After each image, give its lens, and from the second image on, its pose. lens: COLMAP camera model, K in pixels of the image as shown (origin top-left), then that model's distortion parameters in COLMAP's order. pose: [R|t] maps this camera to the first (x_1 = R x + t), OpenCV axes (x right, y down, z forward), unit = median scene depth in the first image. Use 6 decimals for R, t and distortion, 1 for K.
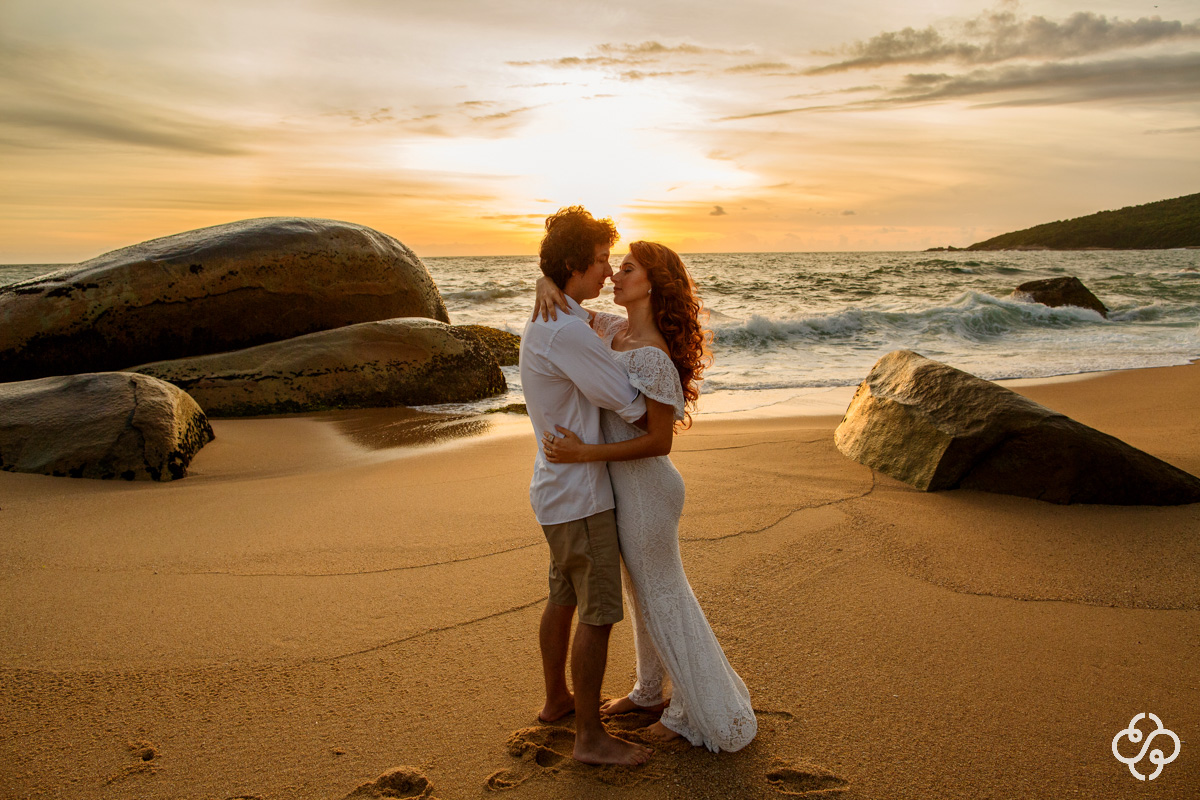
lens RADIAL K [[744.0, 0, 600.0], [0, 744.0, 400.0], [0, 0, 1]] dist [-0.042395, 0.031852]
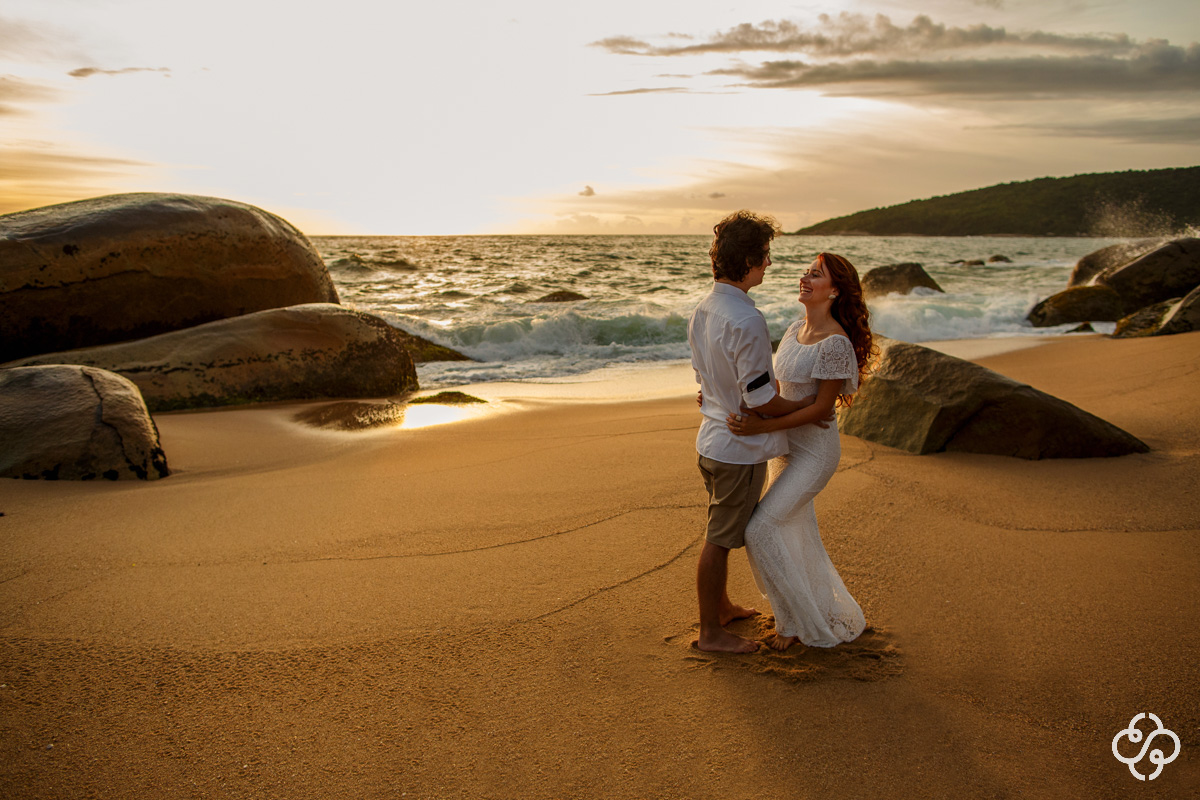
lens RADIAL K [[766.8, 0, 600.0], [0, 766.8, 400.0], [0, 0, 1]] dist [-0.042383, 0.033844]
pose [[0.982218, -0.026551, 0.185858, -0.112075], [0.023490, 0.999550, 0.018652, 0.002310], [-0.186270, -0.013955, 0.982400, -0.028670]]
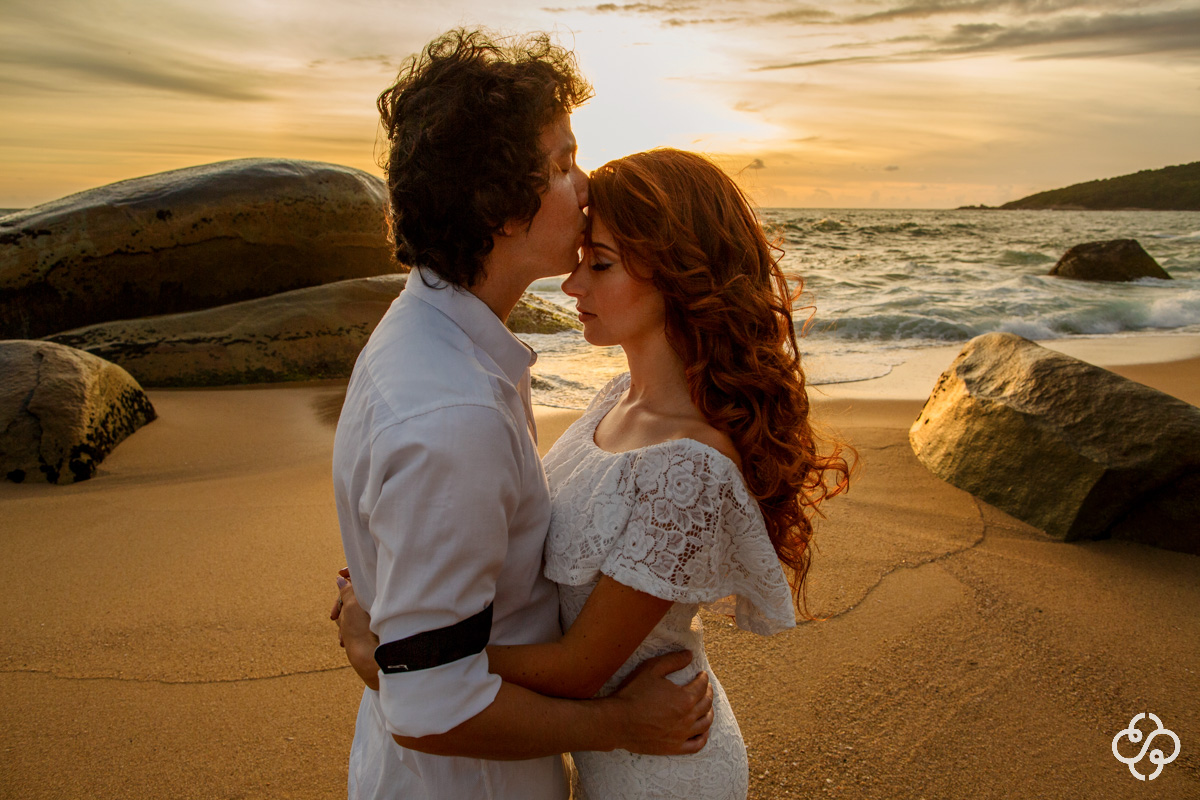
lens RADIAL K [[766.8, 0, 600.0], [0, 766.8, 400.0], [0, 0, 1]] dist [-0.042383, 0.033844]
pose [[0.999488, 0.021277, -0.023886, 0.002055], [-0.019955, 0.998327, 0.054273, -0.019176], [0.025001, -0.053768, 0.998240, 0.109989]]
